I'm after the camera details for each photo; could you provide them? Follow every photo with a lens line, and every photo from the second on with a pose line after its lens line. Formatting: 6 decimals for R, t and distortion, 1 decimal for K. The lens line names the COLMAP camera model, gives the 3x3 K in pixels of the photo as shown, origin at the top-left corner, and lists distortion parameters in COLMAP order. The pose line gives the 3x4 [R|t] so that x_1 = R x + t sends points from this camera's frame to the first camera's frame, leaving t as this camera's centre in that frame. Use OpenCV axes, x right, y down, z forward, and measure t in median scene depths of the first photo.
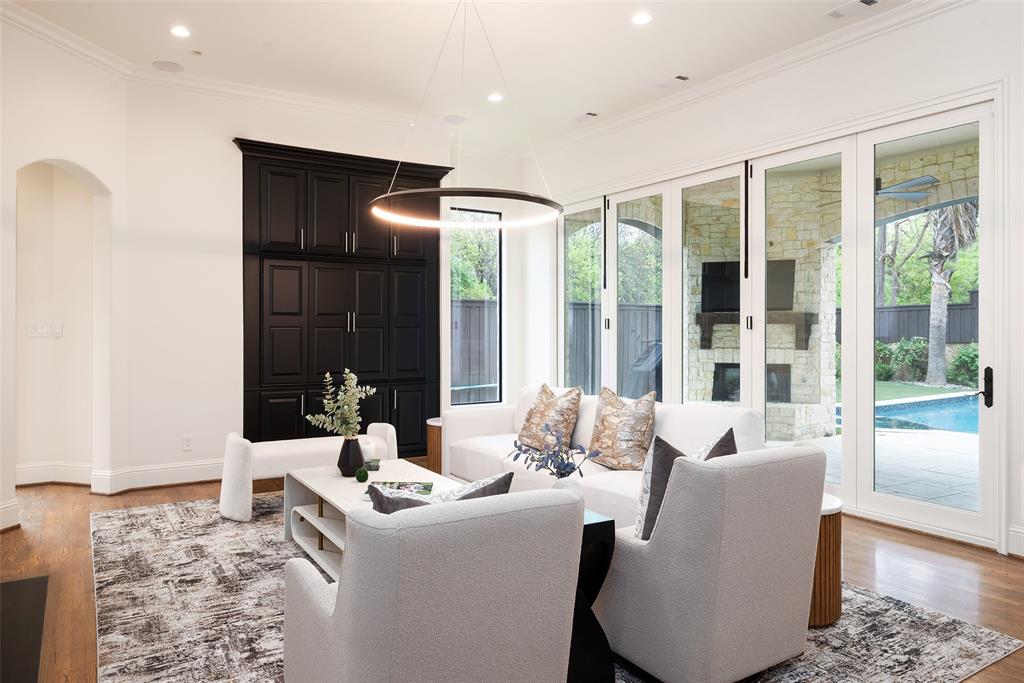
lens RADIAL K [[677.1, 0, 507.6], [0, 677.1, 338.0], [0, 0, 1]] dist [-0.023291, -0.000453]
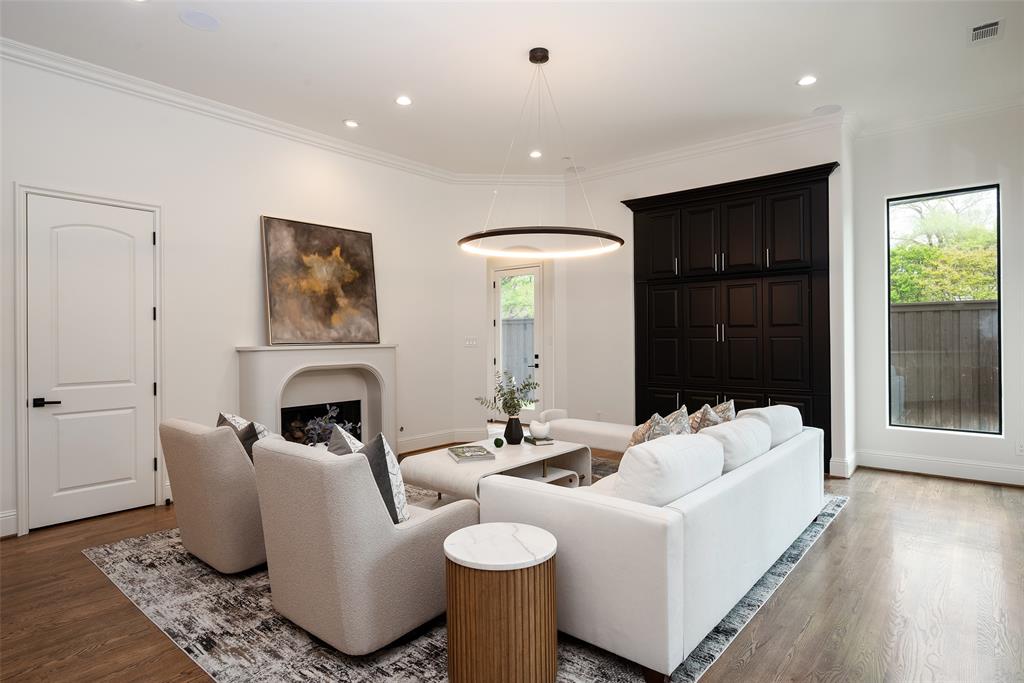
lens RADIAL K [[563.2, 0, 508.8], [0, 563.2, 342.4], [0, 0, 1]] dist [-0.001805, -0.000681]
pose [[0.300478, 0.002389, -0.953786, 0.605446], [-0.007441, 0.999972, 0.000161, -0.005645], [0.953760, 0.007049, 0.300488, 0.414156]]
